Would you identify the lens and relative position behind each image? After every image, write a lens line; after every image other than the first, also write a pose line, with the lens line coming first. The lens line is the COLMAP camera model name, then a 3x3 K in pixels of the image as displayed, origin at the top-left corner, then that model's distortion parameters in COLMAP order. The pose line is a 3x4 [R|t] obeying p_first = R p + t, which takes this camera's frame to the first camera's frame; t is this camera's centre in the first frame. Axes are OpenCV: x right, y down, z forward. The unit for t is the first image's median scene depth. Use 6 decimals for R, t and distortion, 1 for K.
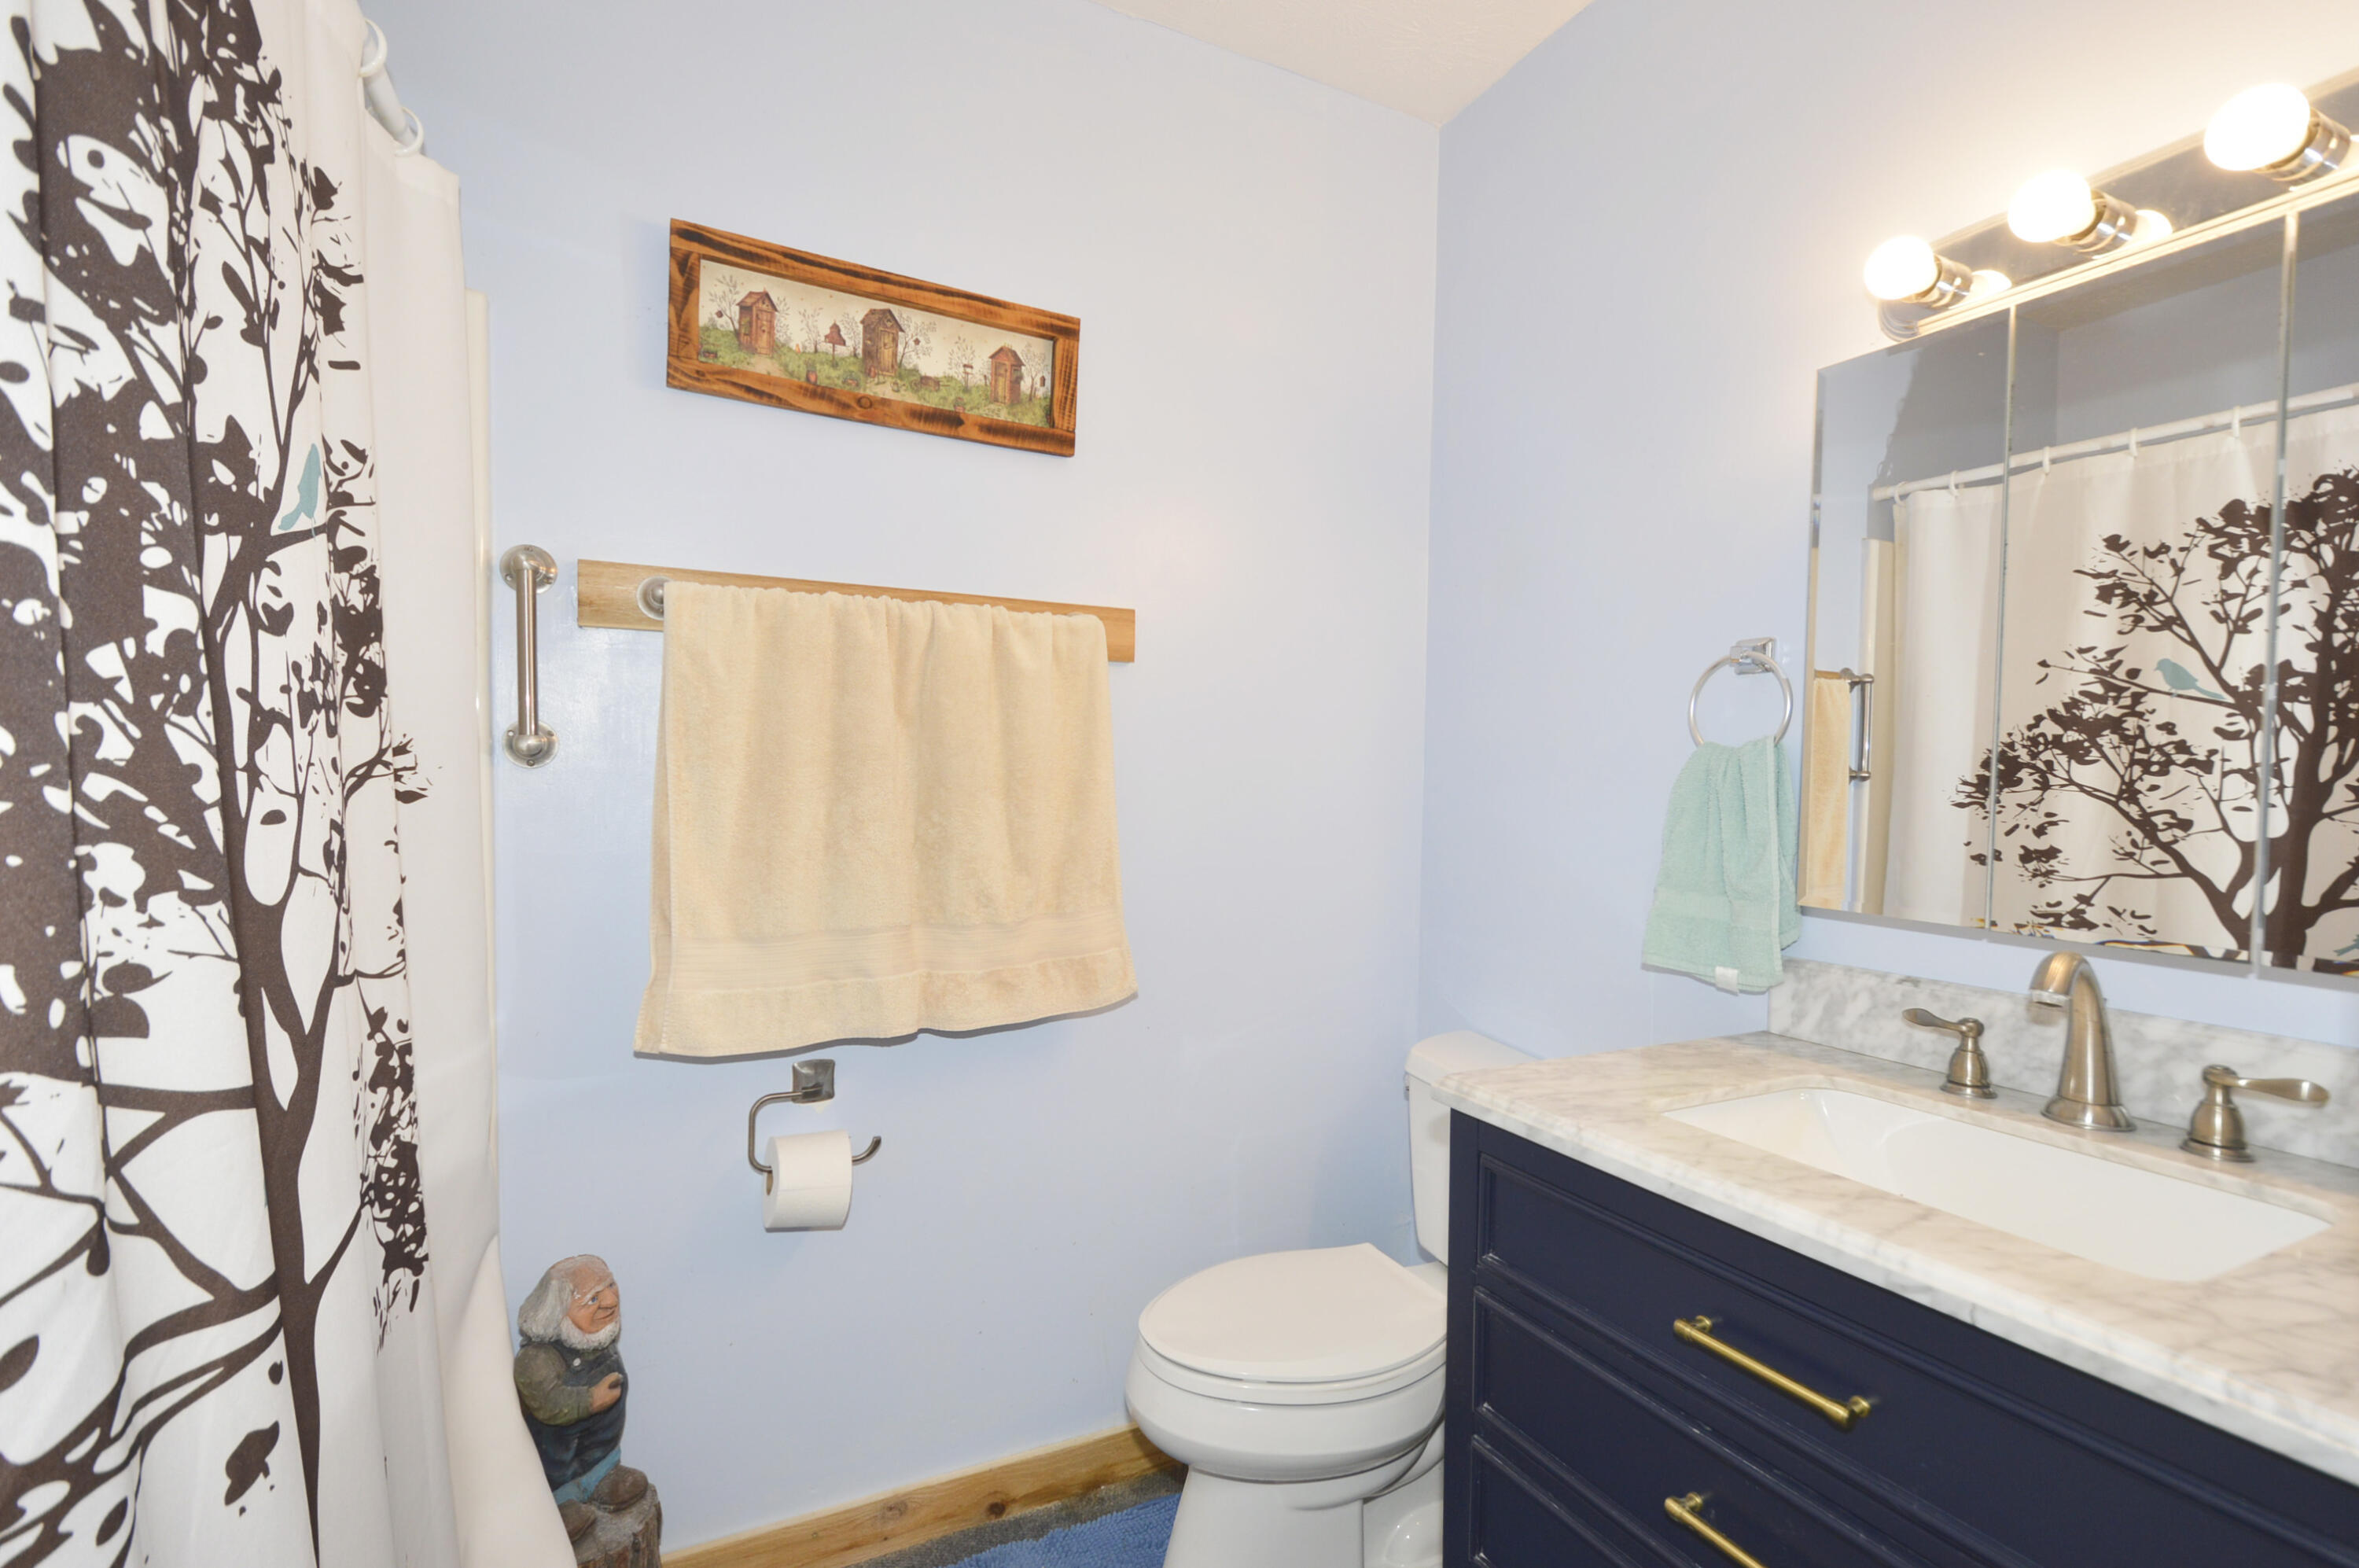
lens RADIAL K [[1057.5, 0, 1174.0], [0, 1057.5, 799.6], [0, 0, 1]] dist [0.012192, -0.009352]
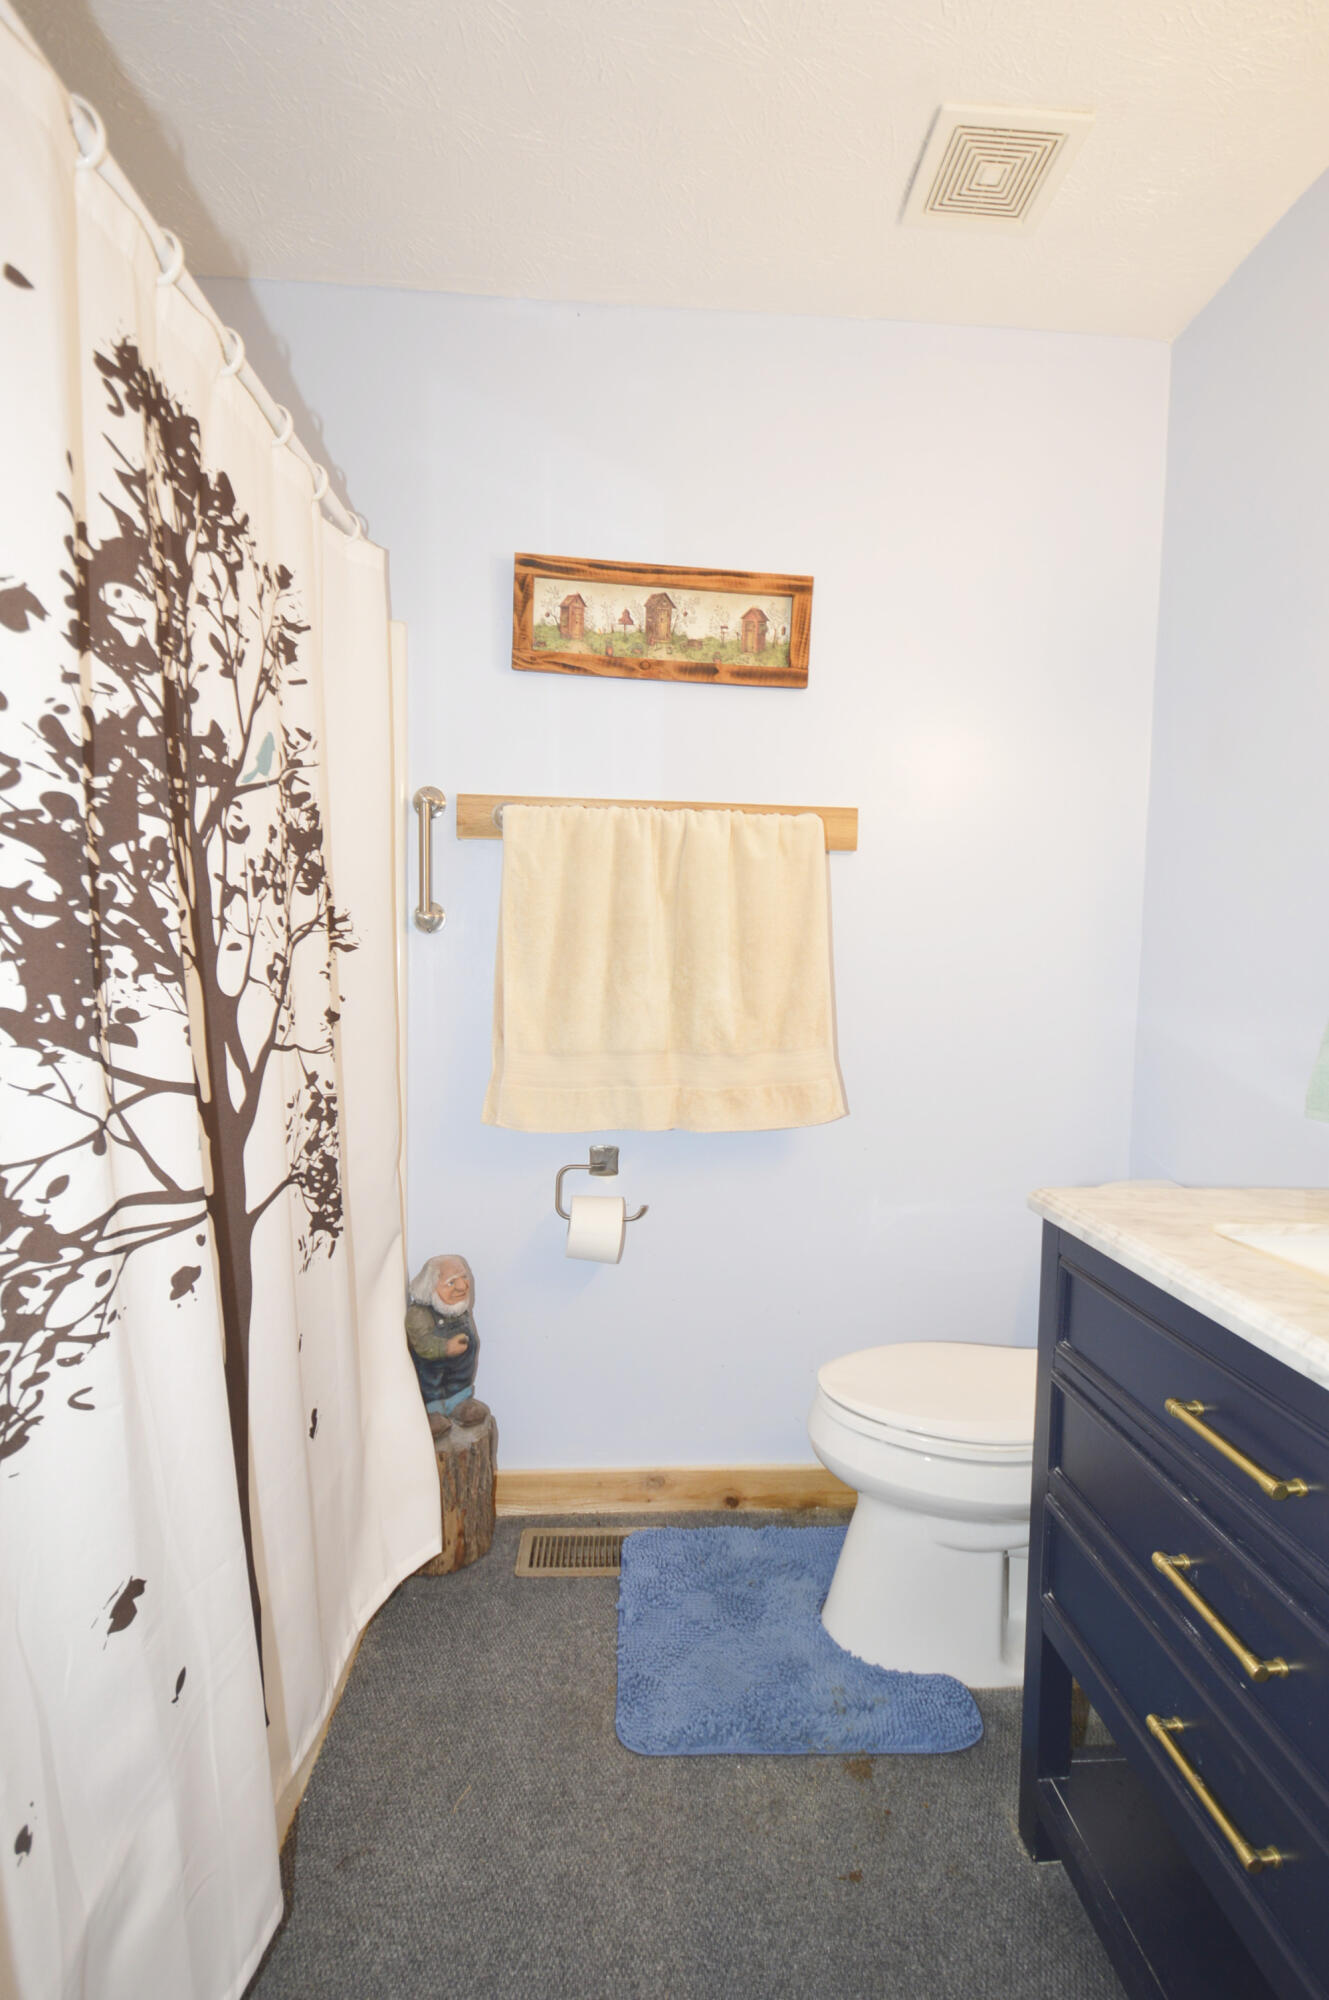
lens RADIAL K [[896.5, 0, 683.7], [0, 896.5, 1000.4], [0, 0, 1]] dist [0.012192, -0.009352]
pose [[0.925972, 0.024836, -0.376774, 0.303876], [-0.018691, 0.999626, 0.019957, 0.046209], [0.377129, -0.011438, 0.926090, -0.075828]]
